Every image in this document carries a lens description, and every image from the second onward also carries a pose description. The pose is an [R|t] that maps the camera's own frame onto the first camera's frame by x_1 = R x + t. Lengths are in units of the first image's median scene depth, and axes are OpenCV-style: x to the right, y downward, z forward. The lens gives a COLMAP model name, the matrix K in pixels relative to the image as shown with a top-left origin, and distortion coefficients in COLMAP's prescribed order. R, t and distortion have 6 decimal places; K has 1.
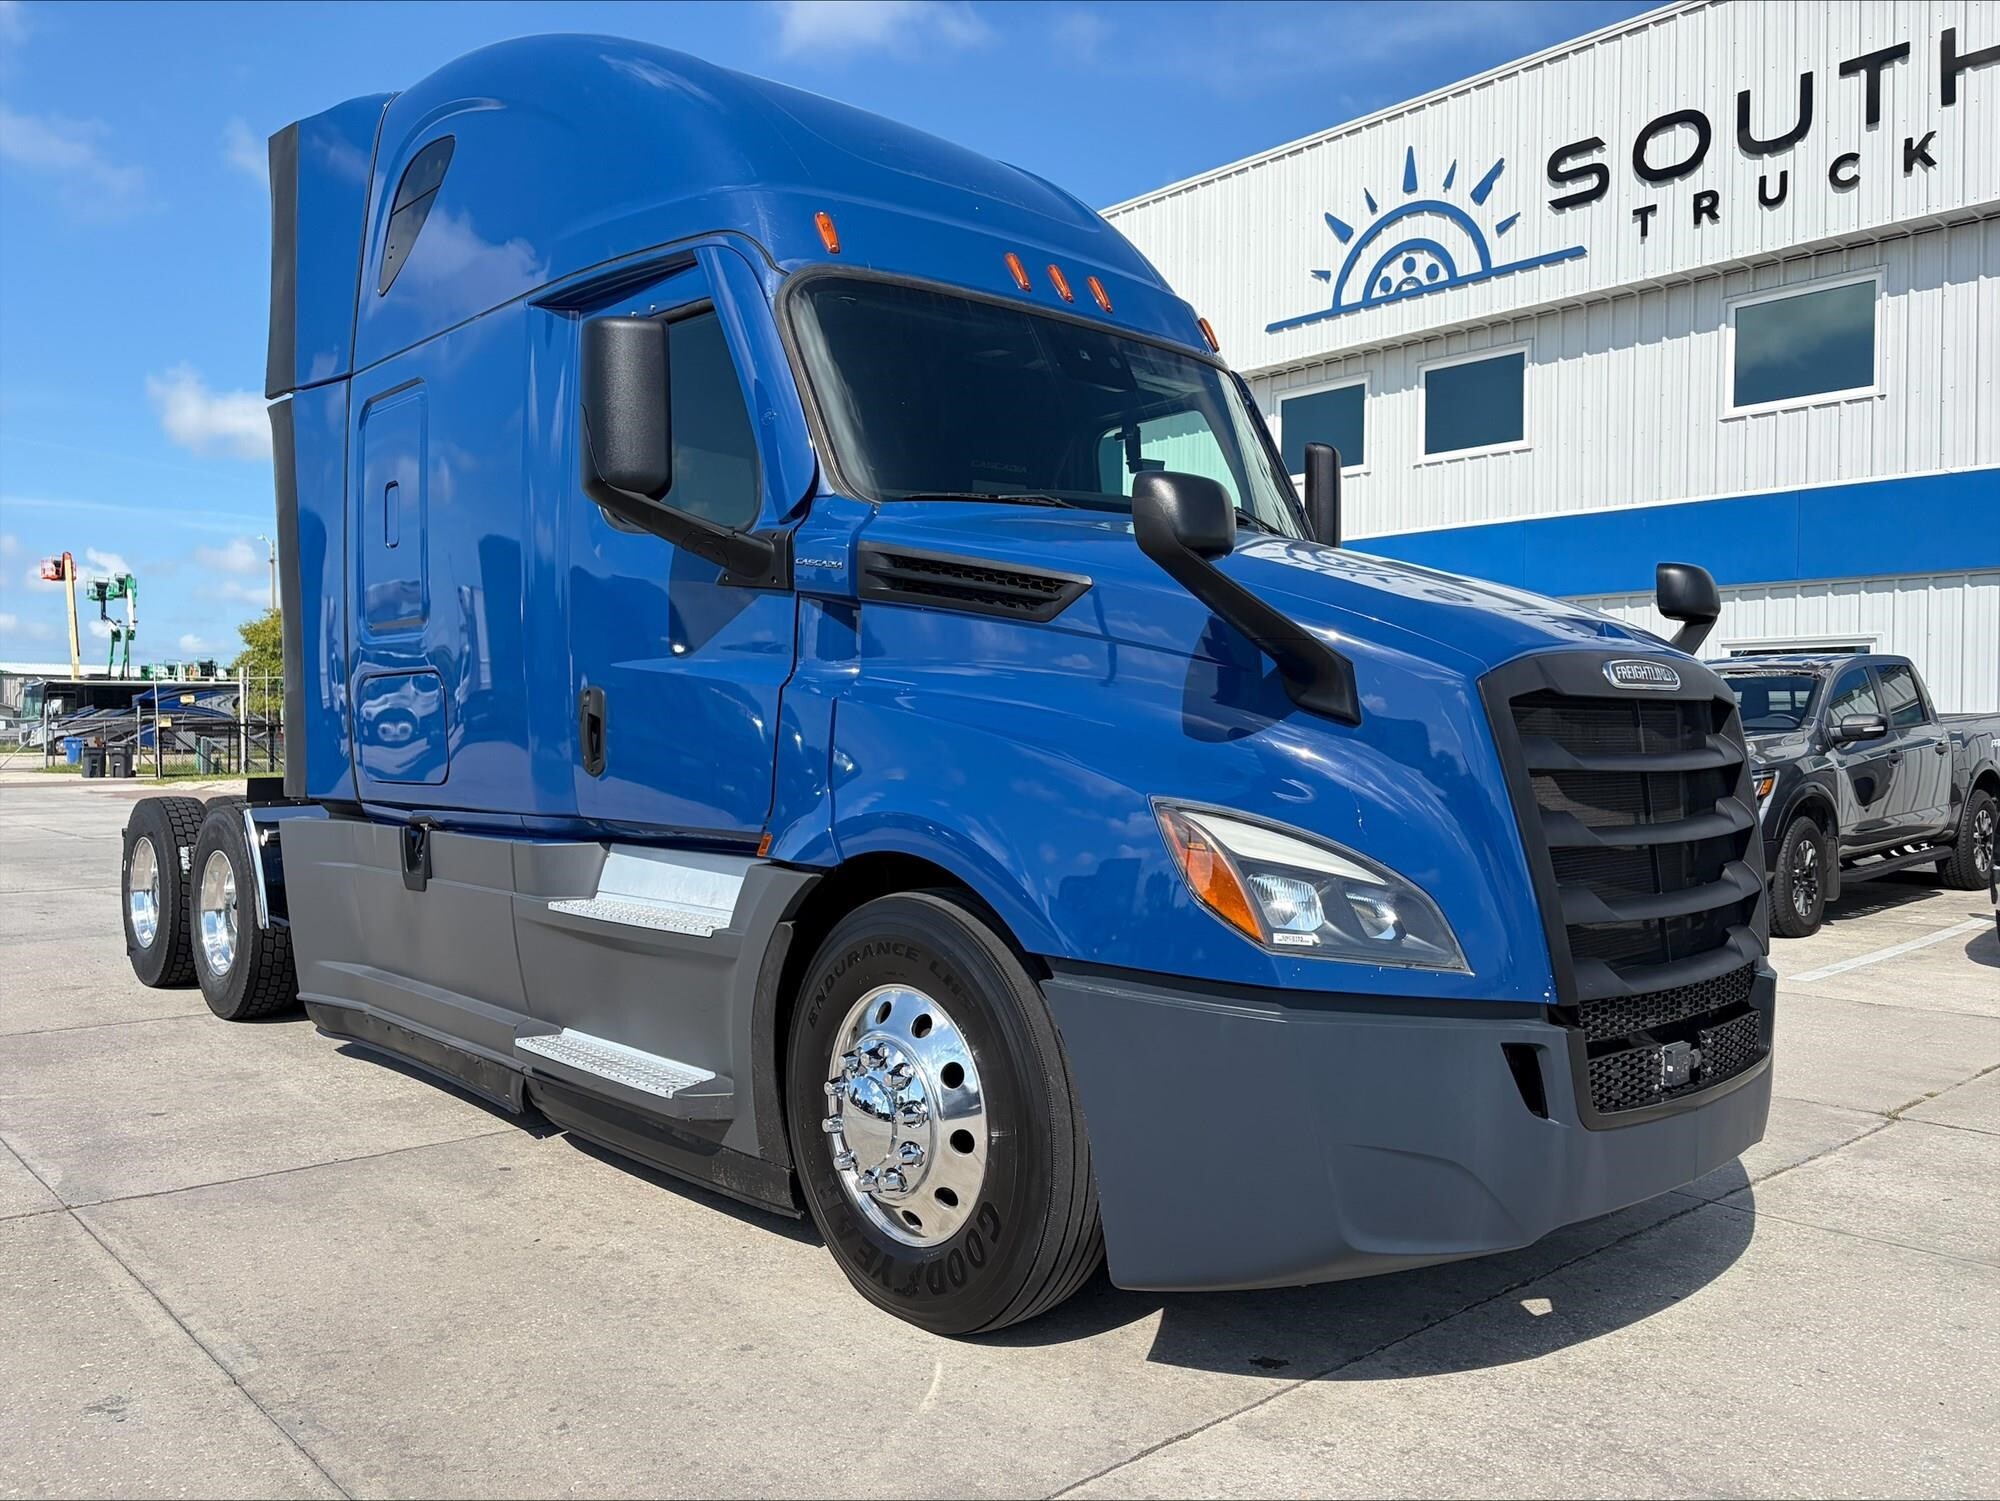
lens RADIAL K [[1564.8, 0, 1000.0], [0, 1564.8, 750.5], [0, 0, 1]] dist [-0.101920, 0.000204]
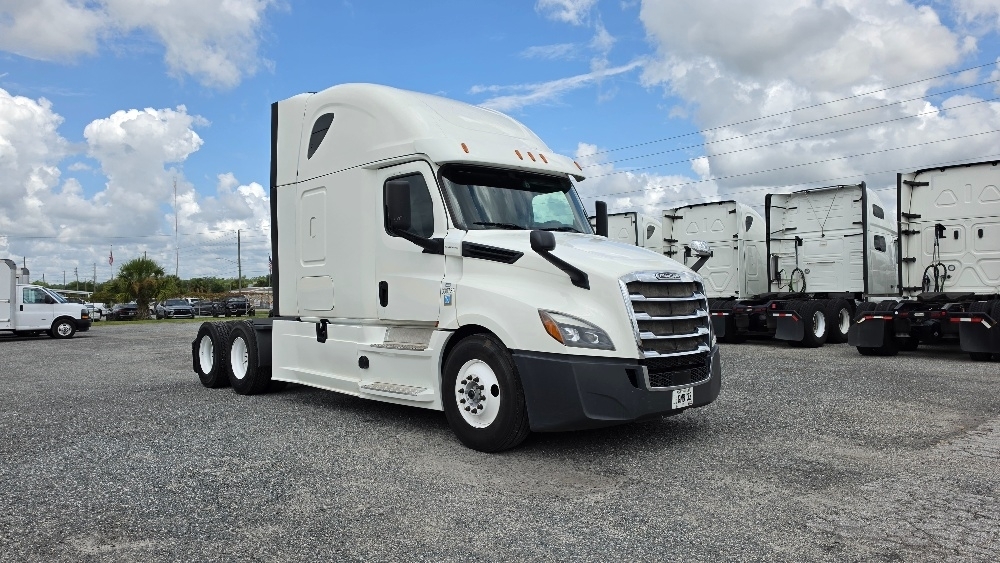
lens RADIAL K [[674.8, 0, 500.0], [0, 674.8, 281.5], [0, 0, 1]] dist [-0.000609, -0.000003]
pose [[0.999341, -0.021999, -0.028876, 0.048062], [0.021354, 0.999520, -0.022466, -0.003509], [0.029357, 0.021835, 0.999330, -0.639922]]
